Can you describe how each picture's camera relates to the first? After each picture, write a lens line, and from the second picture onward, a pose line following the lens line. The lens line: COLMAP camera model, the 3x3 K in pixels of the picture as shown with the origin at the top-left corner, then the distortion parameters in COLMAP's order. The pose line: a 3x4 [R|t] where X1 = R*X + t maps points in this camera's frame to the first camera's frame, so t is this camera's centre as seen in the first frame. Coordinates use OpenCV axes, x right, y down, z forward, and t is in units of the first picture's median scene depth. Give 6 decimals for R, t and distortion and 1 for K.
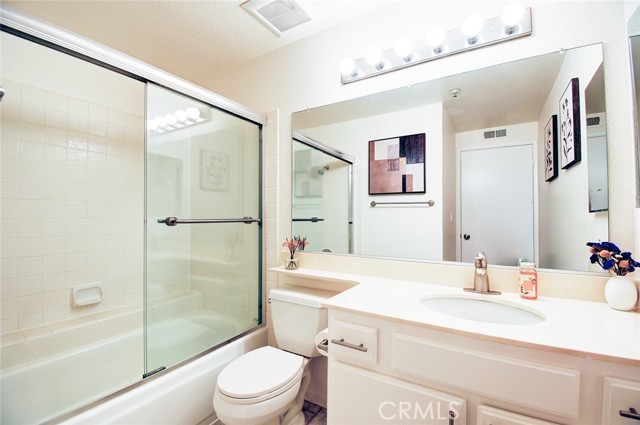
lens RADIAL K [[284.7, 0, 323.9], [0, 284.7, 213.2], [0, 0, 1]] dist [0.001568, -0.009149]
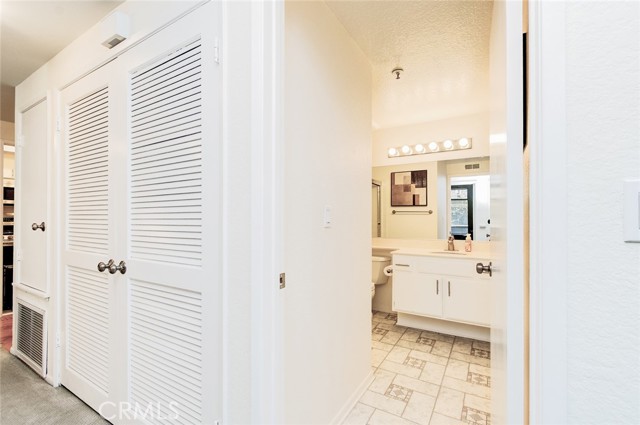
lens RADIAL K [[284.7, 0, 316.9], [0, 284.7, 214.1], [0, 0, 1]] dist [0.001568, -0.009149]
pose [[0.999842, 0.001425, -0.017735, -0.240479], [-0.001528, 0.999982, -0.005847, -0.011310], [0.017726, 0.005873, 0.999826, -0.627679]]
